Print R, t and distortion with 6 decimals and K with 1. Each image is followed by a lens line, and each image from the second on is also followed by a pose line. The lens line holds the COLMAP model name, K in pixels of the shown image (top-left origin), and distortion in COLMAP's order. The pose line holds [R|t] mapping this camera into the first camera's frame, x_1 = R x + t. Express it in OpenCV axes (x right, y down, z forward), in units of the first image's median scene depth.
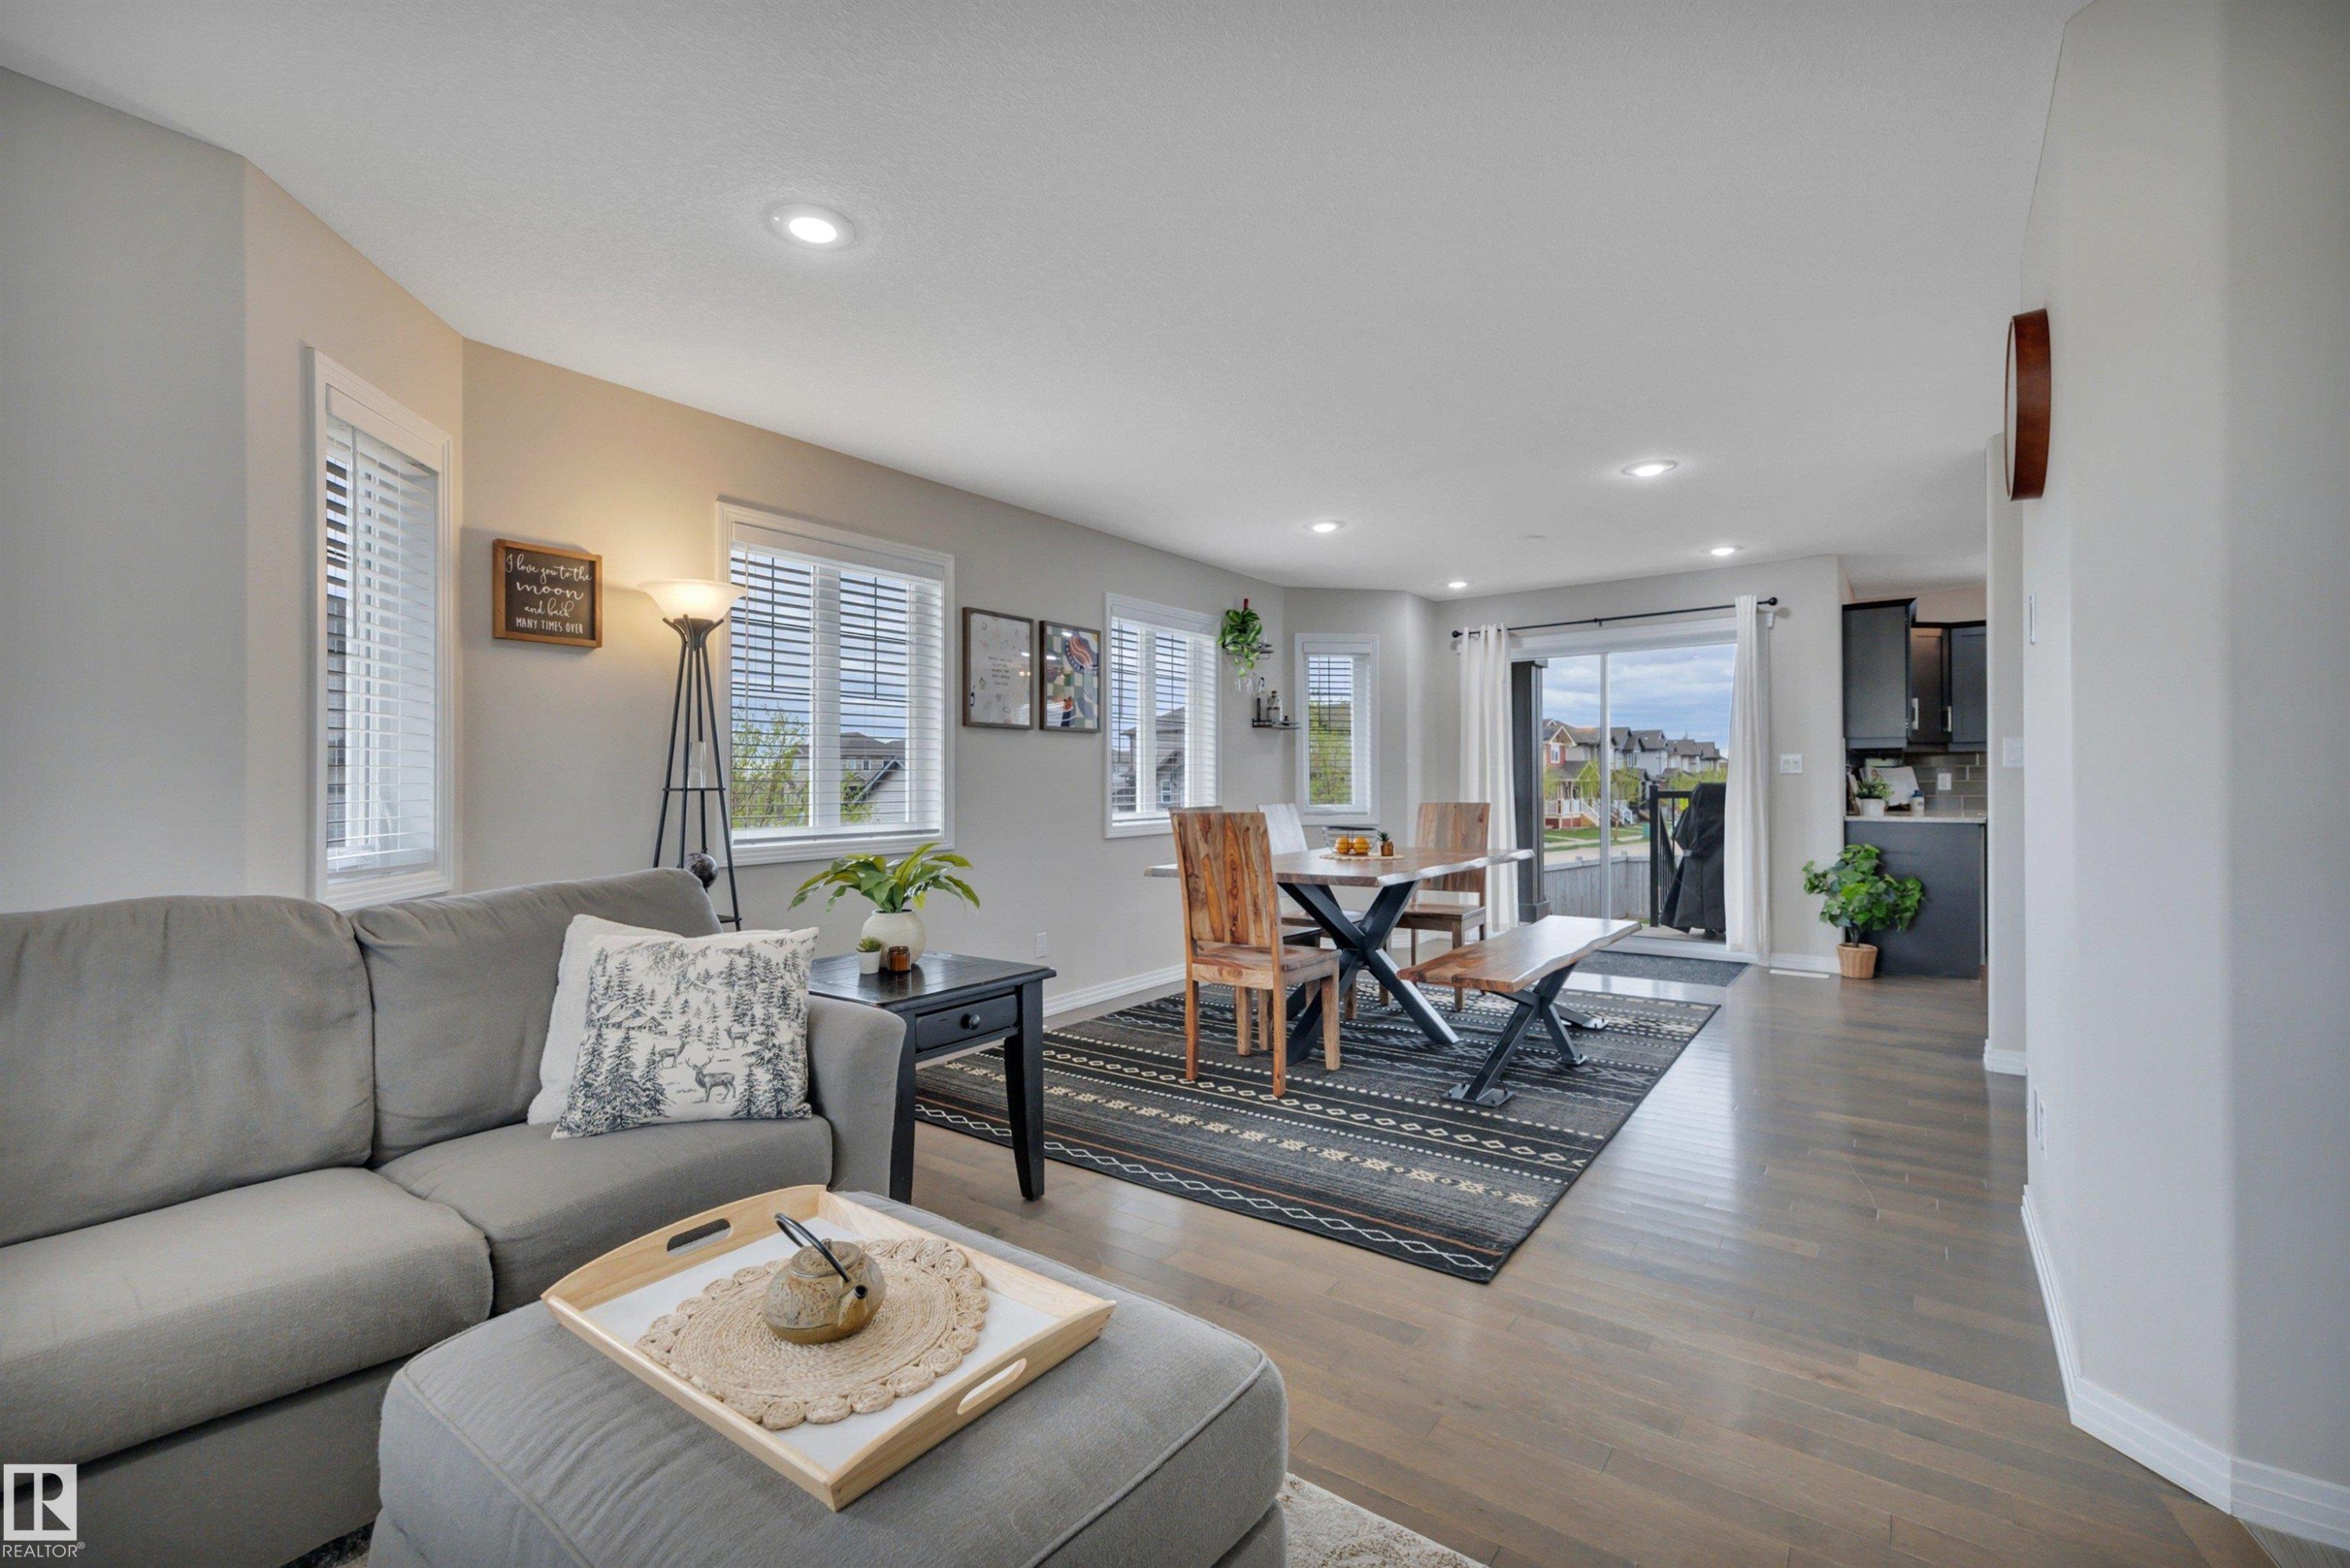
lens RADIAL K [[1037.4, 0, 1185.2], [0, 1037.4, 763.8], [0, 0, 1]] dist [0.024393, 0.000418]
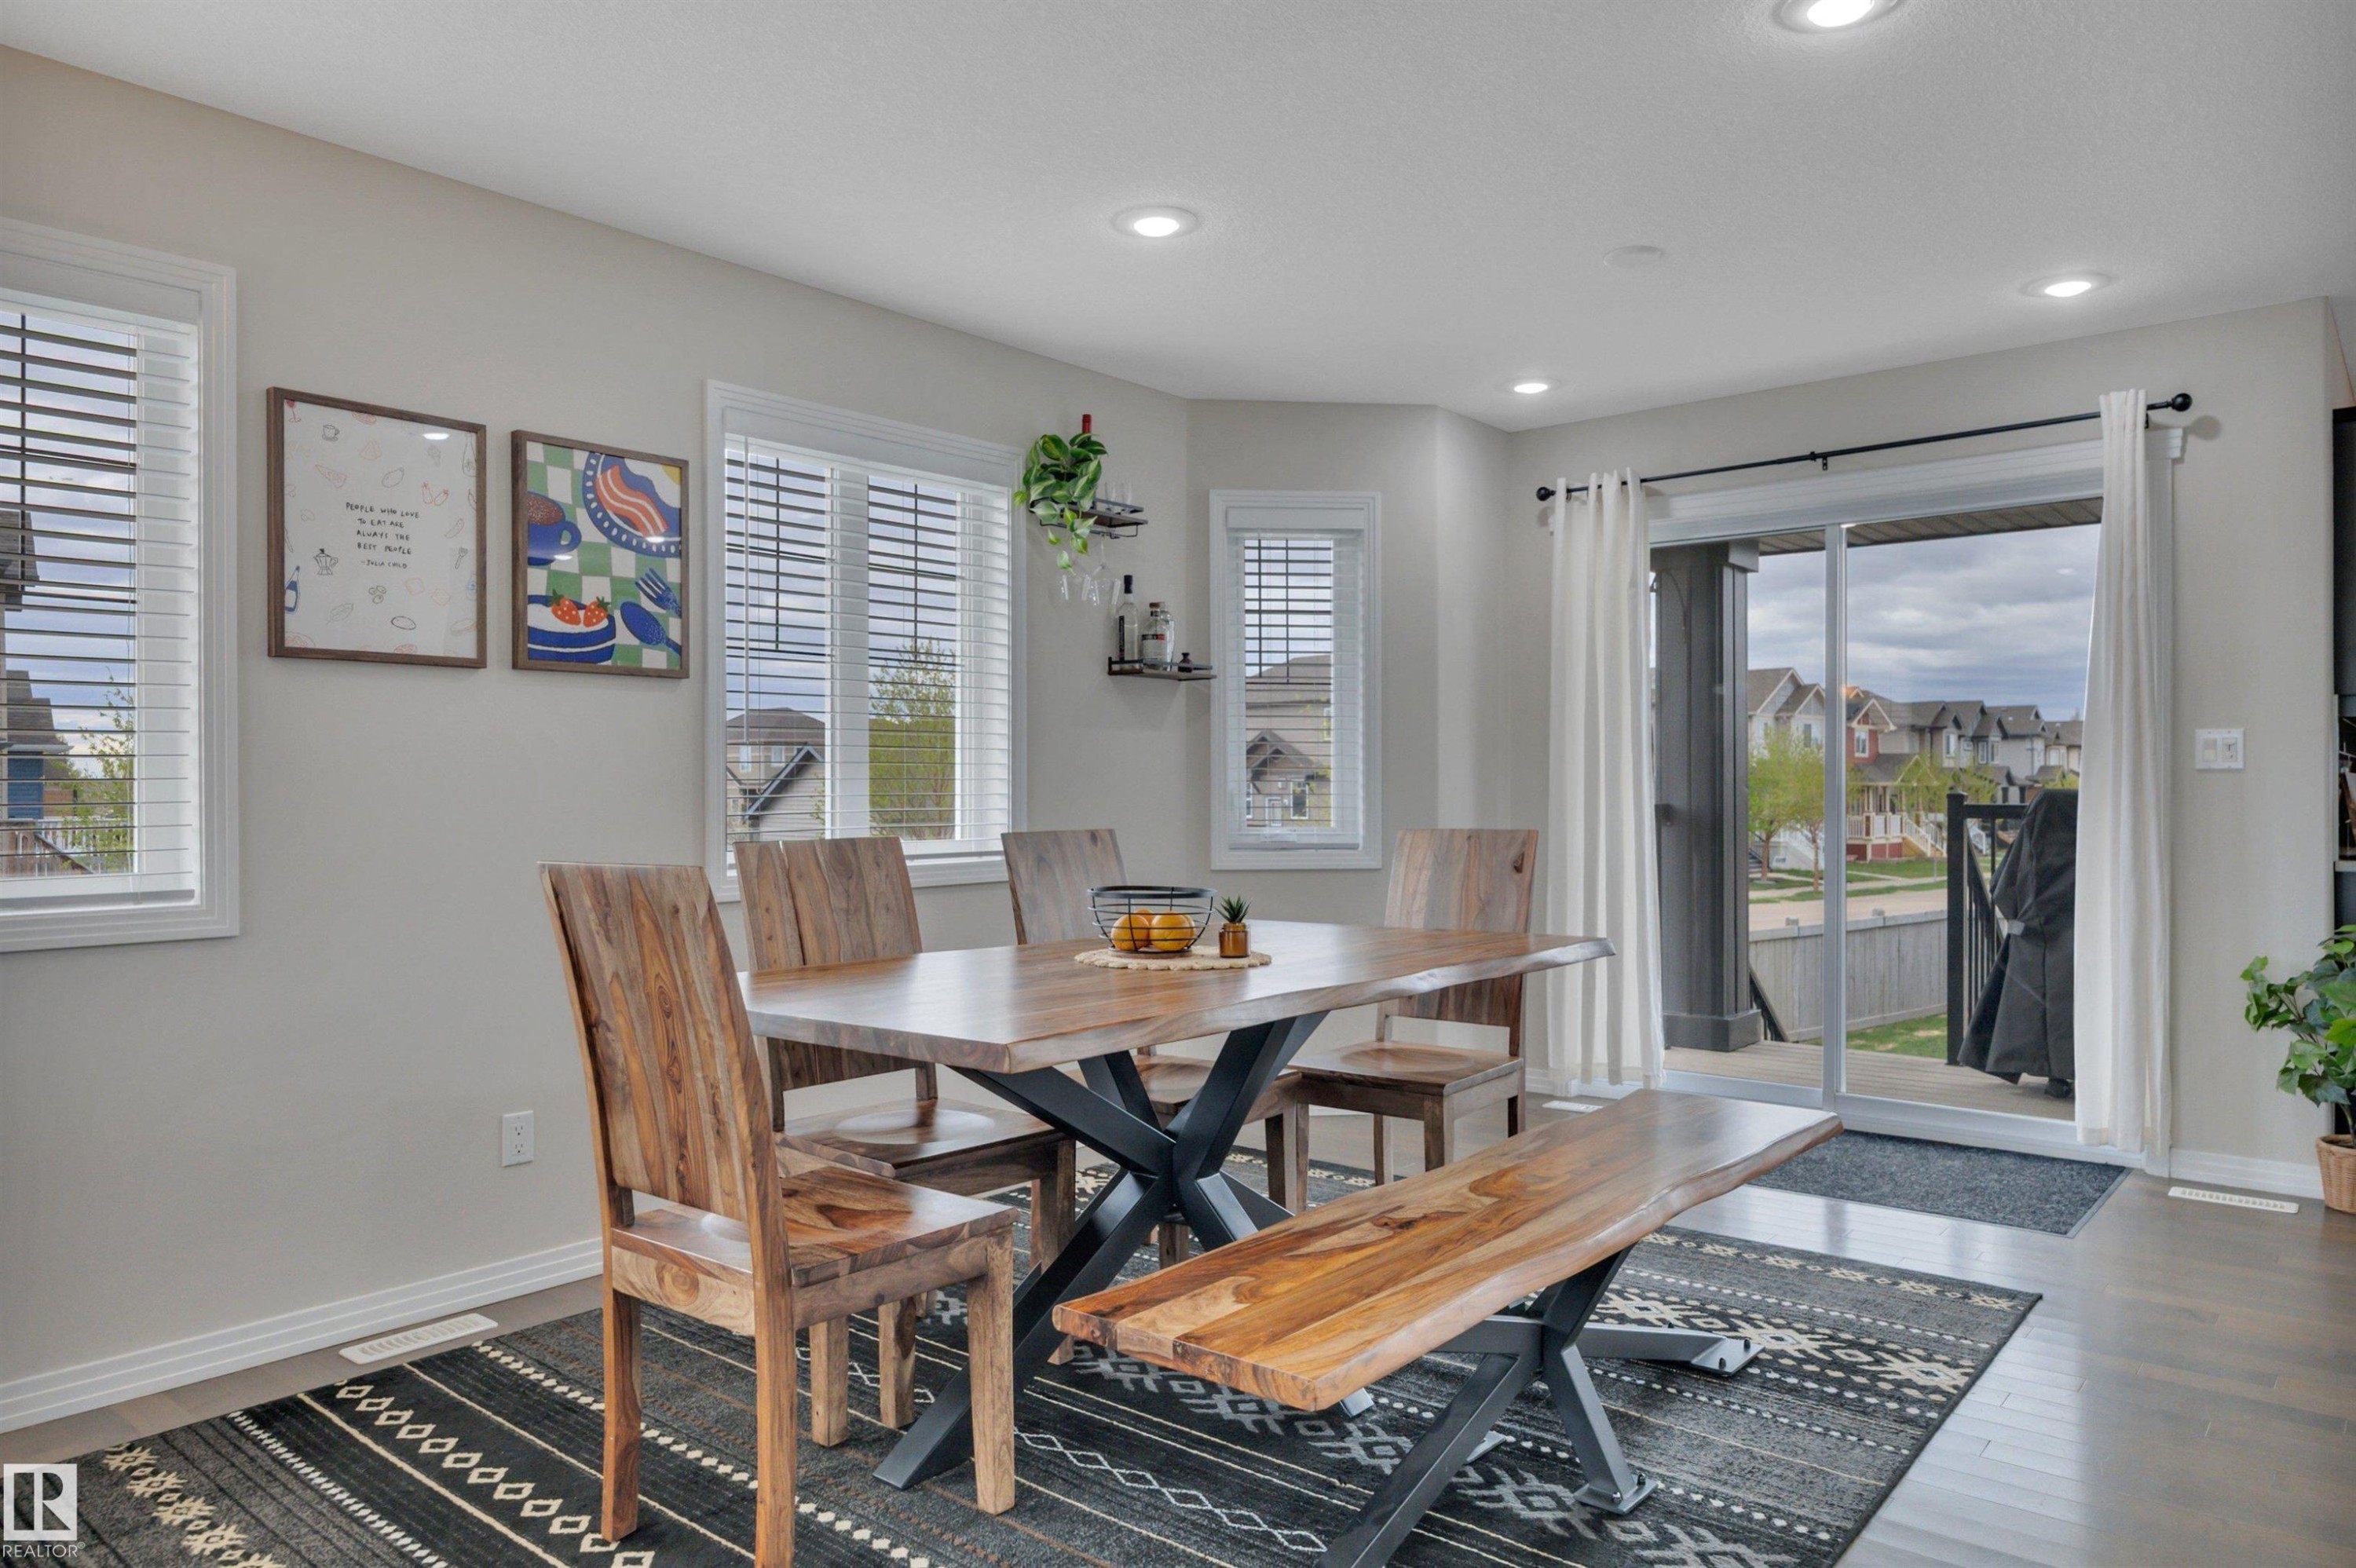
lens RADIAL K [[1579.1, 0, 1181.5], [0, 1579.1, 772.5], [0, 0, 1]] dist [-0.004133, 0.006271]
pose [[0.997682, 0.002130, -0.068016, 0.266696], [-0.001486, 0.999954, 0.009508, 0.007686], [0.068033, -0.009385, 0.997639, 0.428805]]
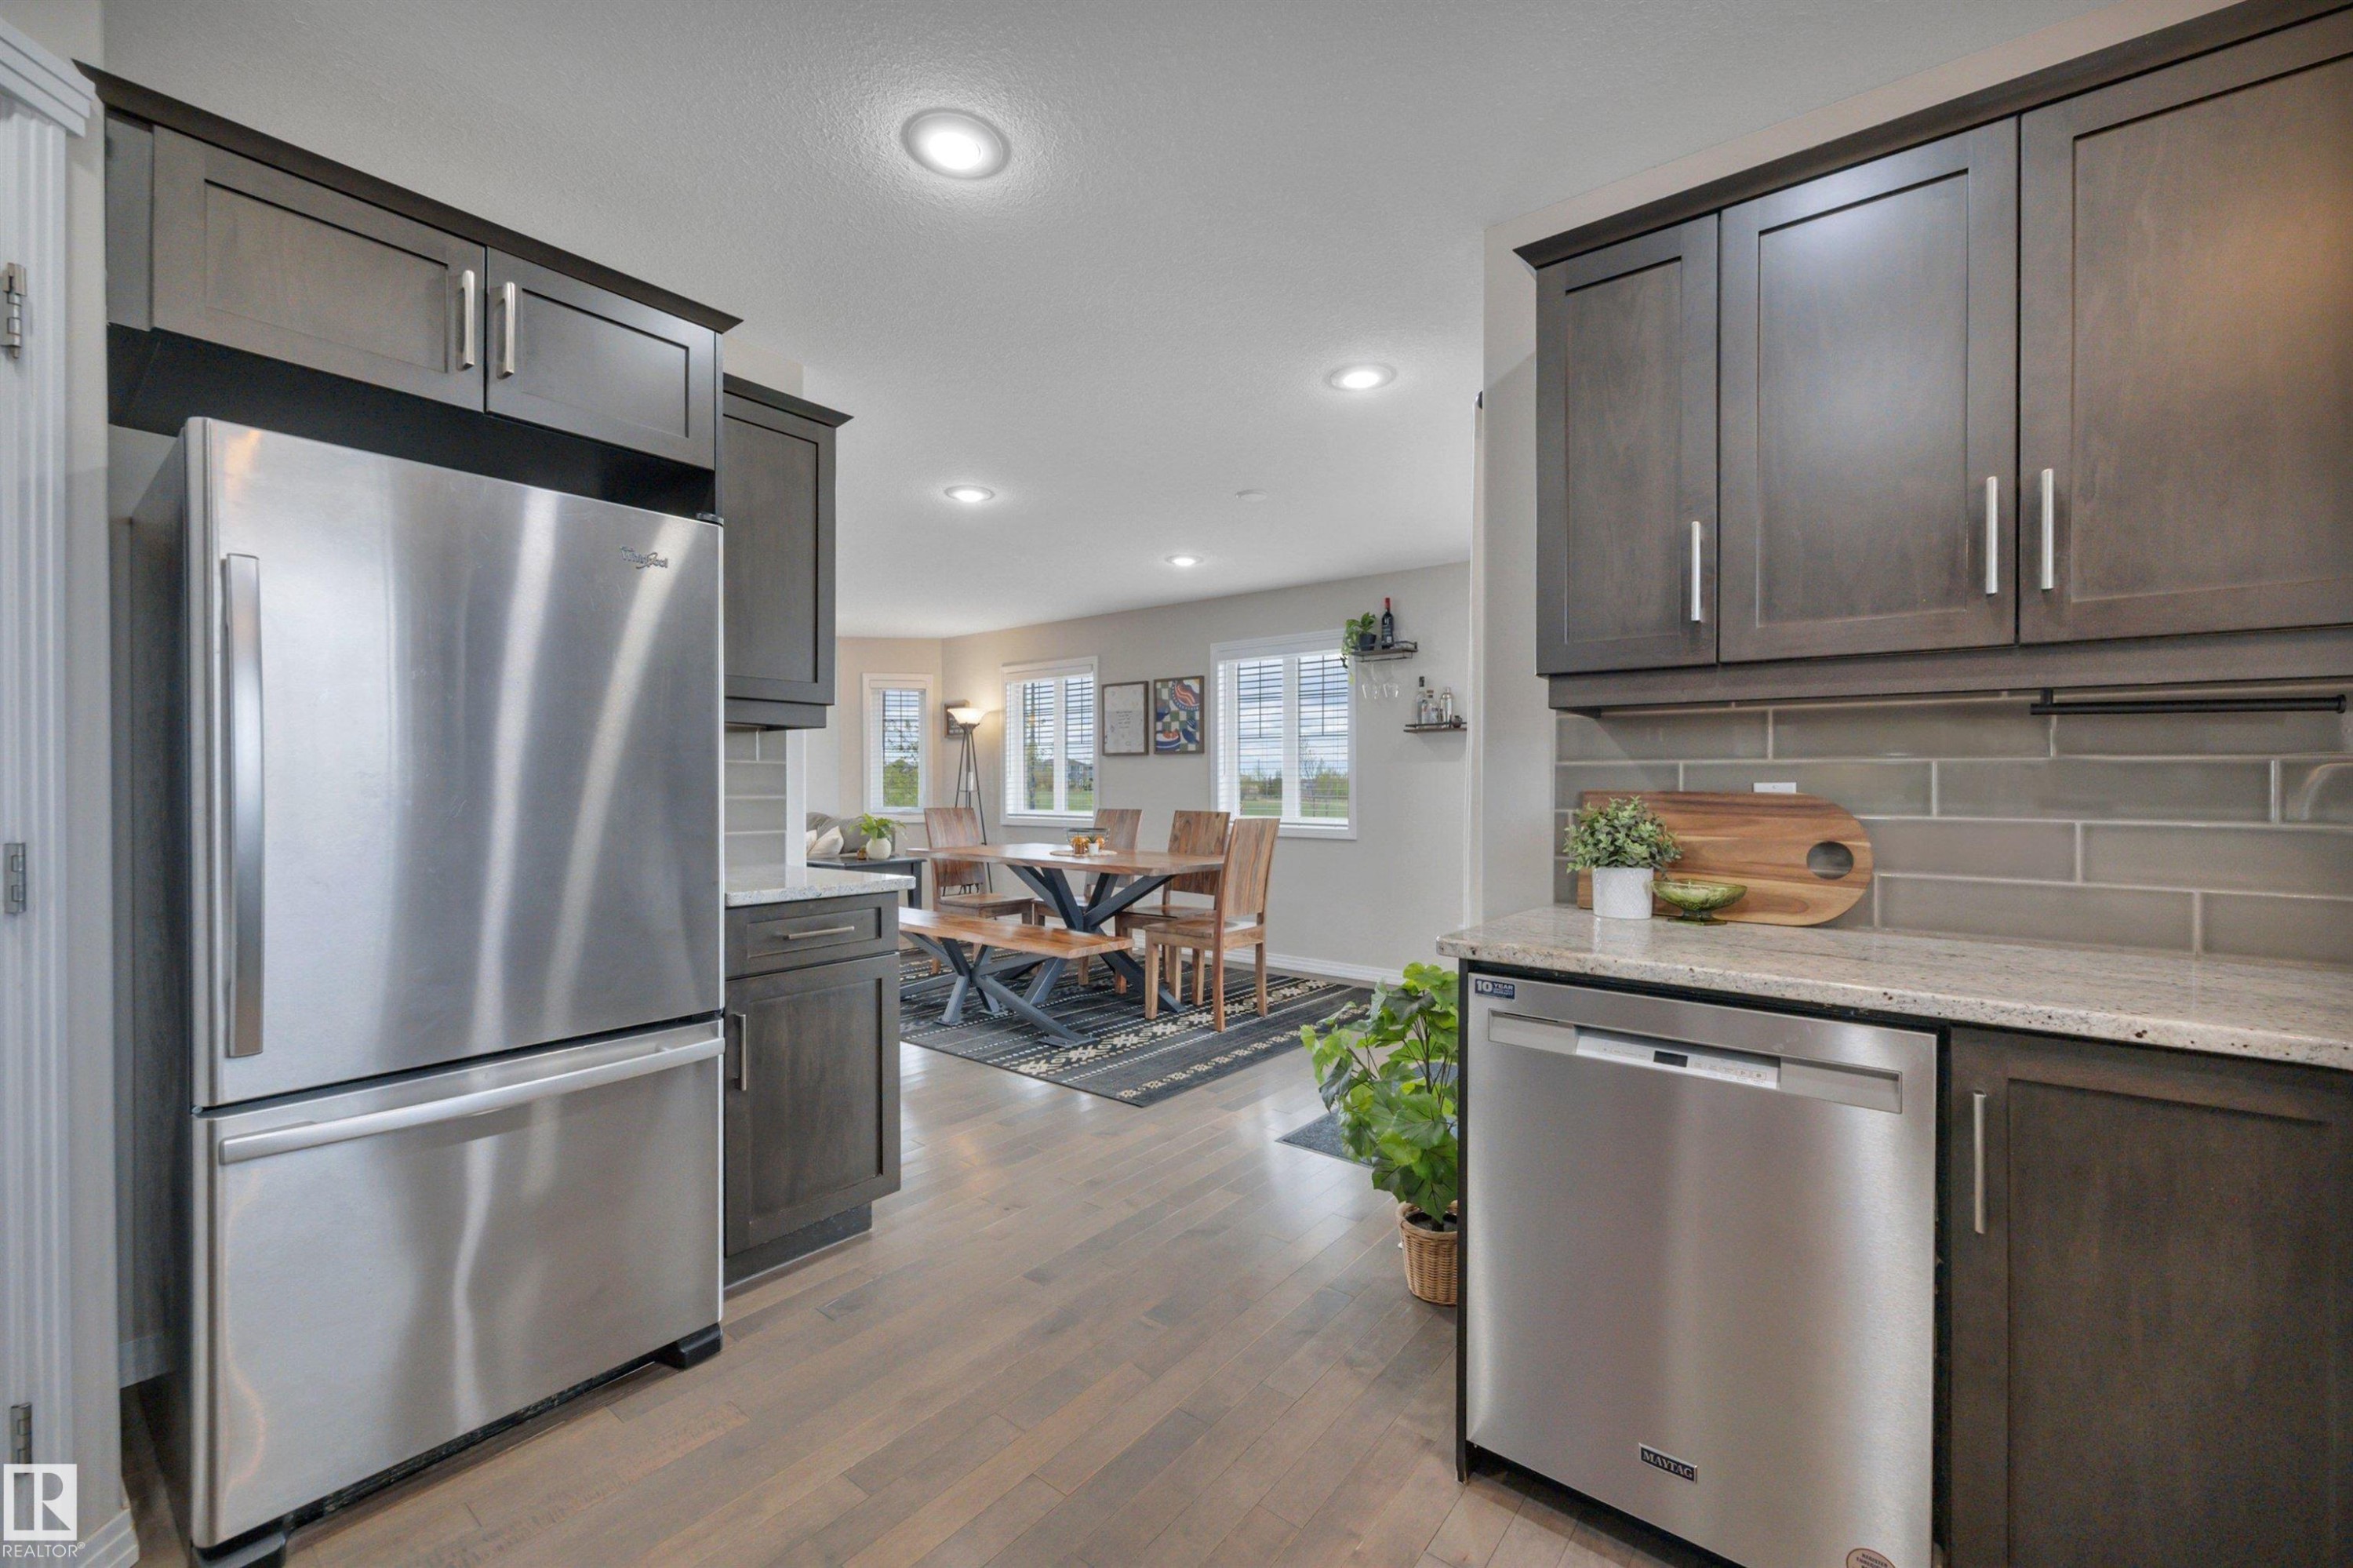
lens RADIAL K [[1038.8, 0, 1184.3], [0, 1038.8, 776.1], [0, 0, 1]] dist [0.024393, 0.000418]
pose [[-0.086269, -0.002142, -0.996270, 1.740947], [0.011917, 0.999924, -0.003181, 0.004599], [0.996201, -0.012147, -0.086237, 1.535523]]
